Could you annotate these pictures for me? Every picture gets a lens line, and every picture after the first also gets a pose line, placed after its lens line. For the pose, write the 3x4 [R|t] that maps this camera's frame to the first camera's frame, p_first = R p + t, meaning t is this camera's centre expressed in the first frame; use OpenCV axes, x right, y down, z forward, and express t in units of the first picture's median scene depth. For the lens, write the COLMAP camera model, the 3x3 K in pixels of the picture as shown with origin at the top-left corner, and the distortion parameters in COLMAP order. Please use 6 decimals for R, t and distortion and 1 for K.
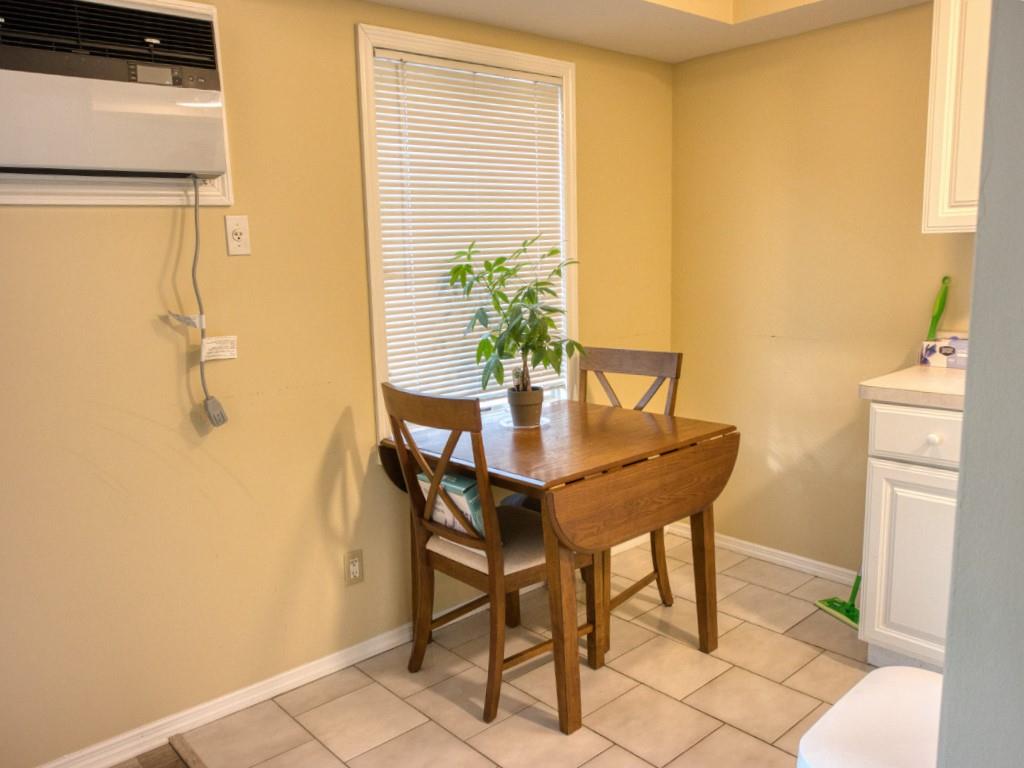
lens RADIAL K [[810.4, 0, 512.0], [0, 810.4, 384.0], [0, 0, 1]] dist [-0.002306, 0.005743]
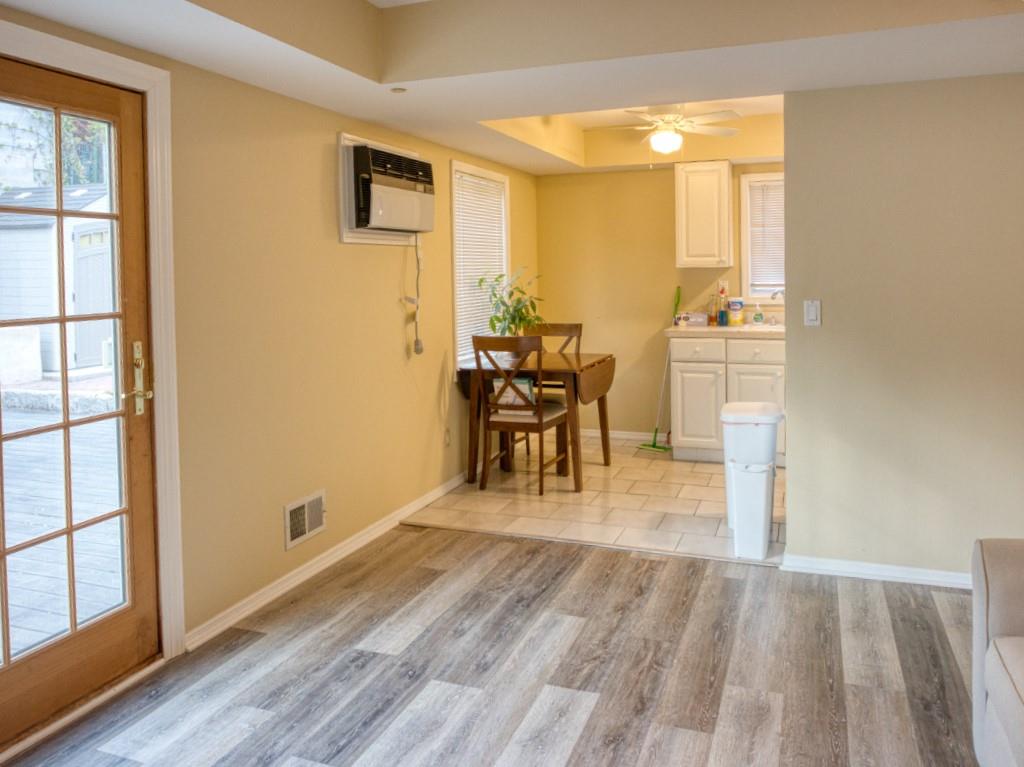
lens RADIAL K [[788.1, 0, 554.5], [0, 788.1, 295.4], [0, 0, 1]] dist [-0.025845, 0.002491]
pose [[0.866291, 0.003371, 0.499528, -0.929900], [0.072398, 0.988572, -0.132226, 0.168718], [-0.494265, 0.150711, 0.856147, -0.749536]]
